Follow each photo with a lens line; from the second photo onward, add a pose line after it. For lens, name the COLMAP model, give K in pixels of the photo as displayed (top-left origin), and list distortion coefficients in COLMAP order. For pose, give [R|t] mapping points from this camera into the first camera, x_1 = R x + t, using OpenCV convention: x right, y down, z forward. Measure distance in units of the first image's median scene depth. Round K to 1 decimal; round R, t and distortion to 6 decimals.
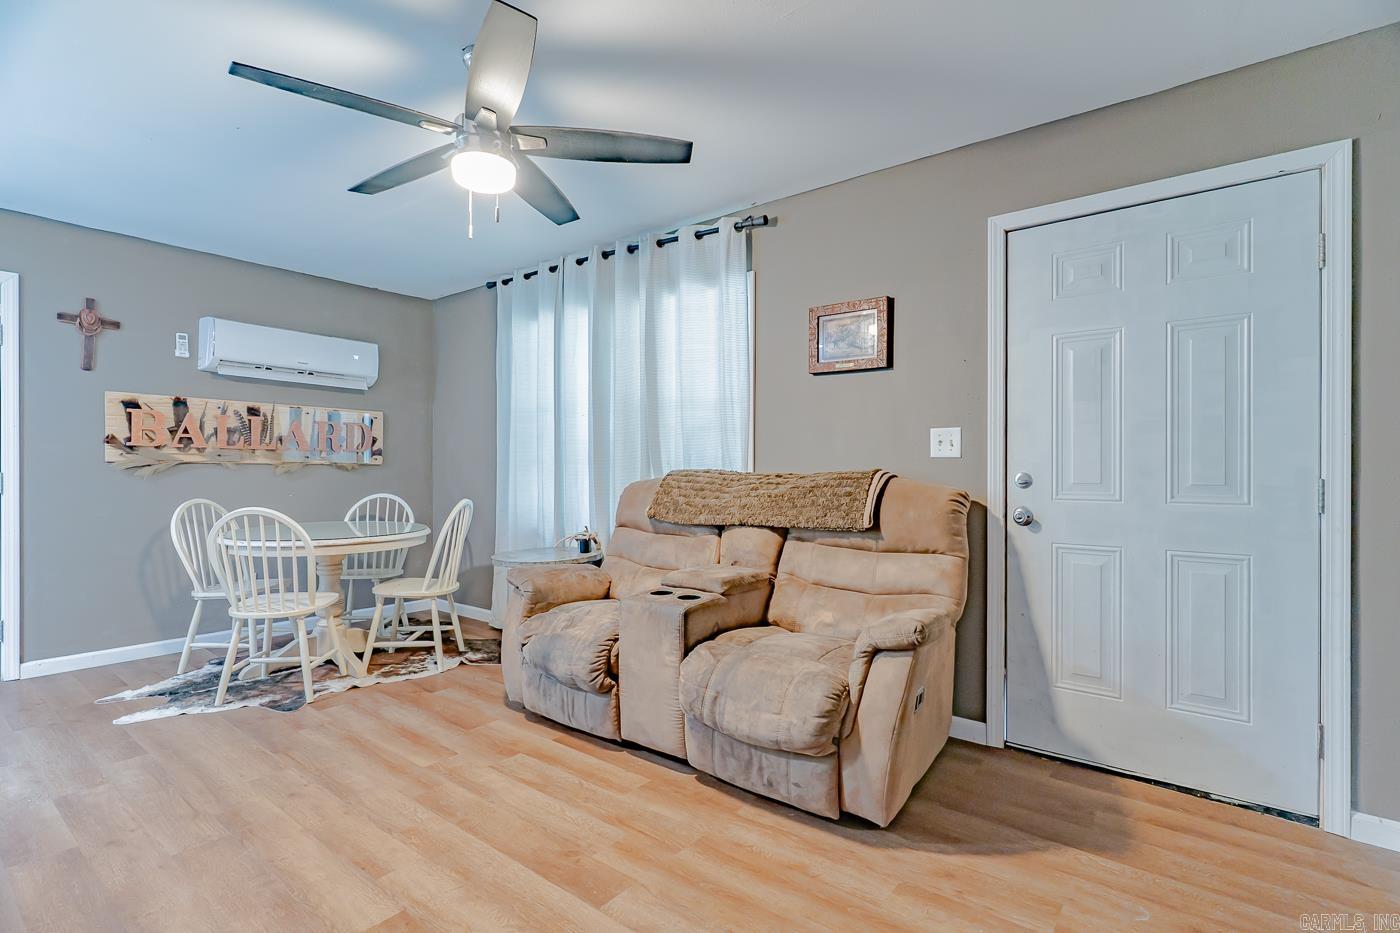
lens RADIAL K [[645.1, 0, 695.5], [0, 645.1, 465.9], [0, 0, 1]] dist [0.002399, 0.000076]
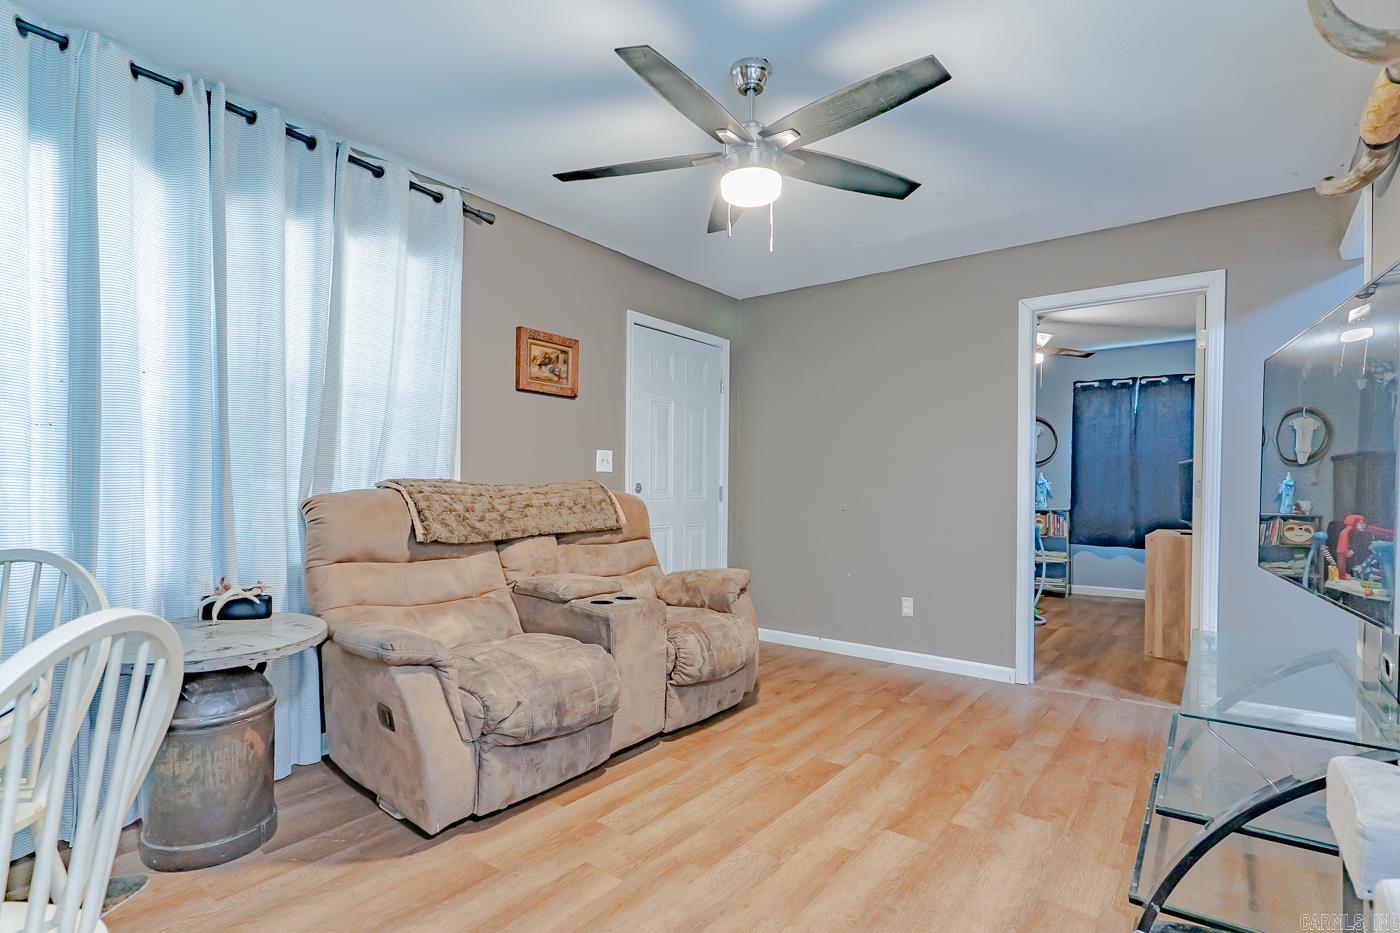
lens RADIAL K [[674.8, 0, 673.4], [0, 674.8, 491.8], [0, 0, 1]] dist [-0.002585, -0.000215]
pose [[0.030495, -0.012442, 0.999457, -1.213695], [-0.010532, 0.999863, 0.012769, 0.010502], [-0.999479, -0.010915, 0.030360, 0.944994]]
